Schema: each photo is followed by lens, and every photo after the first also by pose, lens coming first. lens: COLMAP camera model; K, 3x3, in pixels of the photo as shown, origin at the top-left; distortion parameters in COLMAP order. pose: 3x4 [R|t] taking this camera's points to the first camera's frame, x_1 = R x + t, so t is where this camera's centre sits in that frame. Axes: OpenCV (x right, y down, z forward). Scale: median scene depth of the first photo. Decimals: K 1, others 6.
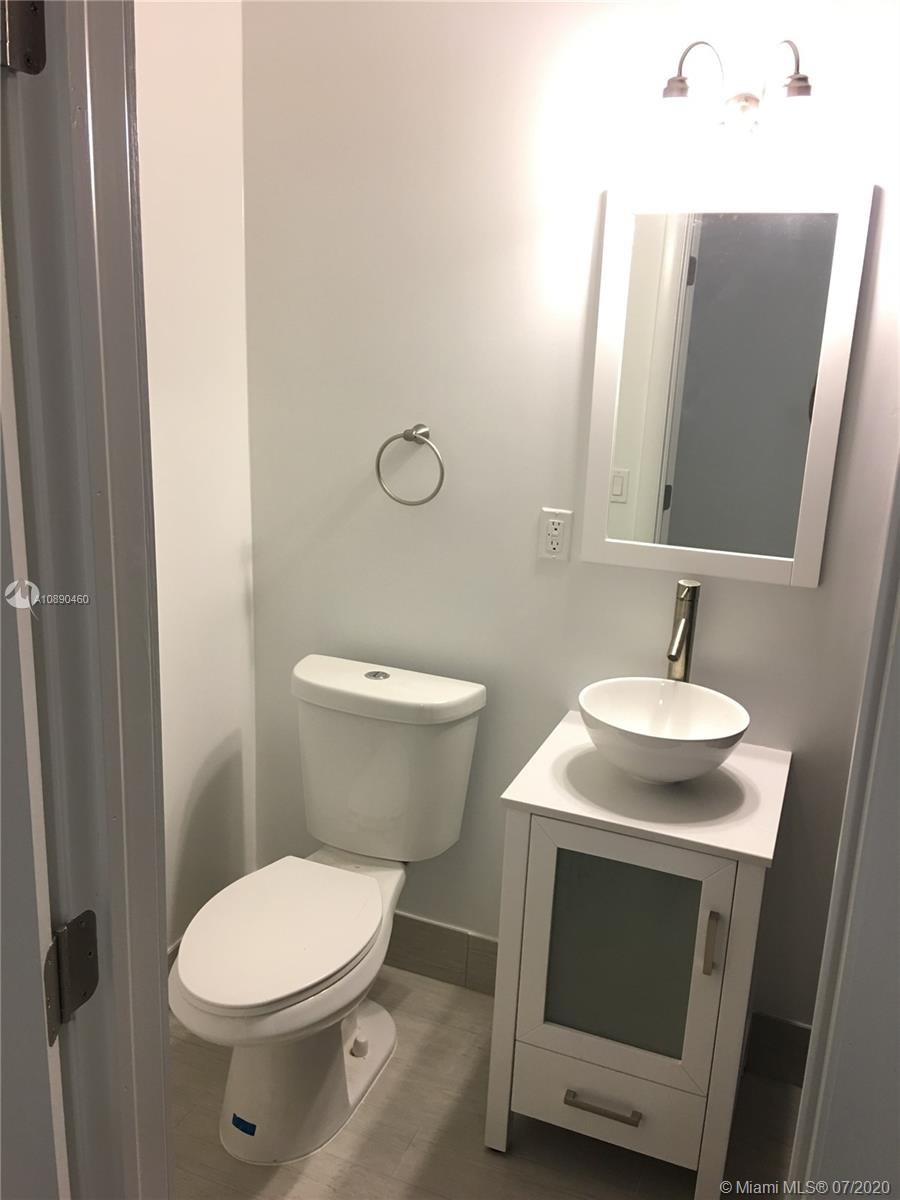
lens RADIAL K [[1018.0, 0, 453.8], [0, 1018.0, 595.5], [0, 0, 1]] dist [0.085037, -0.133845]
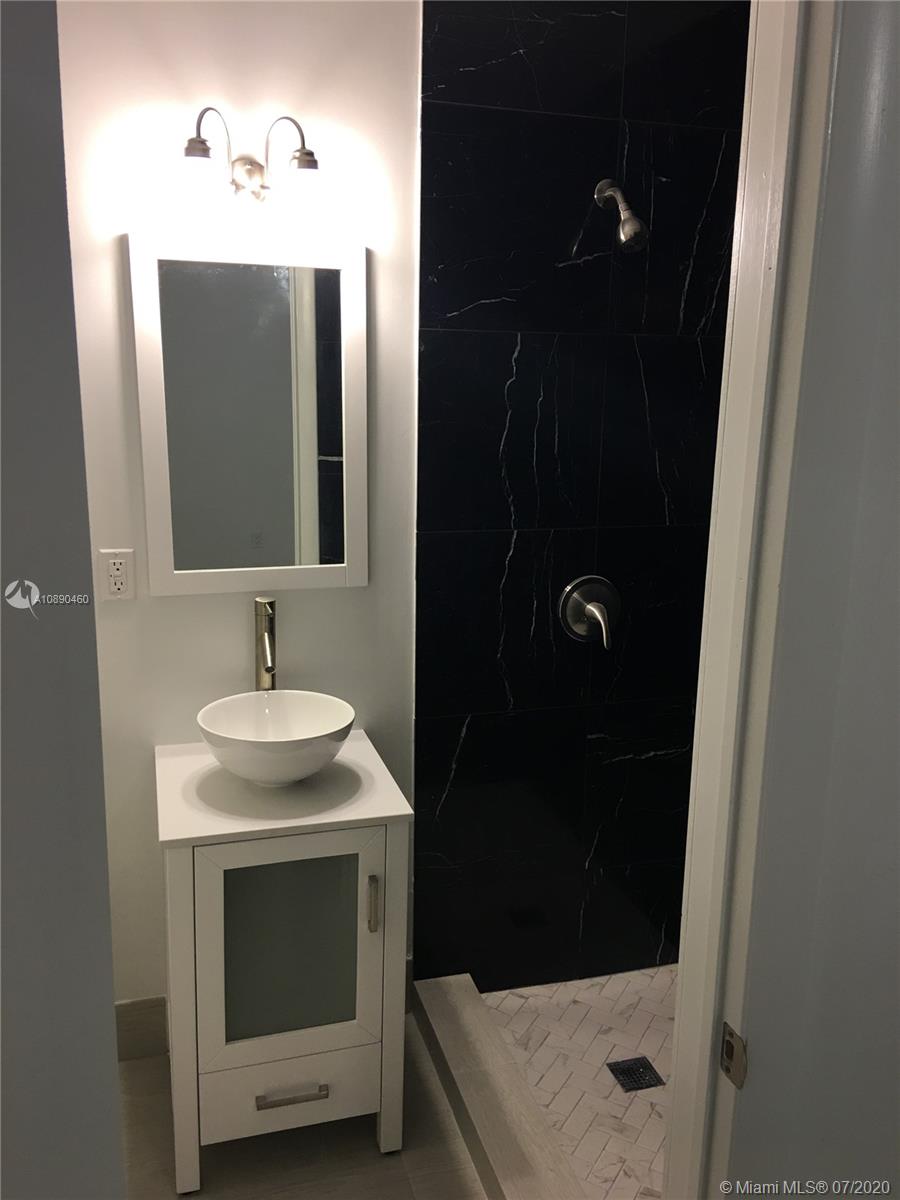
lens RADIAL K [[1018.0, 0, 453.8], [0, 1018.0, 595.5], [0, 0, 1]] dist [0.085037, -0.133845]
pose [[0.779187, -0.162397, 0.605388, -0.287893], [0.172998, 0.984055, 0.041311, -0.028172], [-0.602444, 0.072542, 0.794858, 0.014718]]
